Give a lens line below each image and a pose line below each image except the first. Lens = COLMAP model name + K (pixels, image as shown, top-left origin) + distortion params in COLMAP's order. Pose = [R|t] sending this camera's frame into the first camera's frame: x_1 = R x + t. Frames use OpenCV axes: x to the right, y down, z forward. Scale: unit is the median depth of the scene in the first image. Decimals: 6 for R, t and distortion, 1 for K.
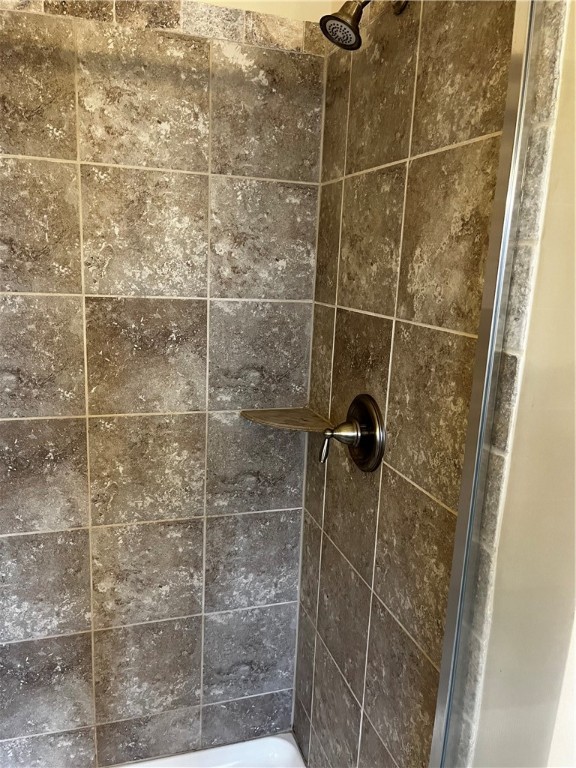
lens RADIAL K [[582.7, 0, 287.9], [0, 582.7, 384.2], [0, 0, 1]] dist [0.051105, -0.071814]
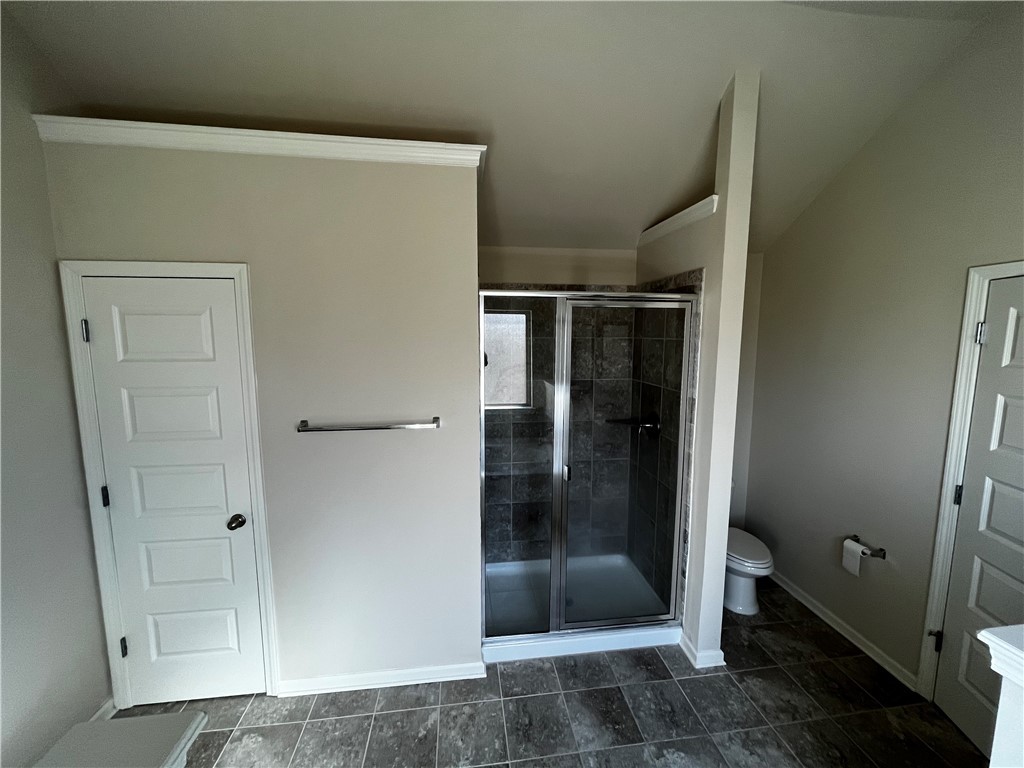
lens RADIAL K [[412.2, 0, 512.6], [0, 412.2, 383.9], [0, 0, 1]] dist [-0.003283, -0.000322]
pose [[0.982078, -0.023158, -0.187049, -0.145613], [0.006852, 0.996154, -0.087357, 0.044901], [0.188352, 0.084510, 0.978459, -0.993738]]
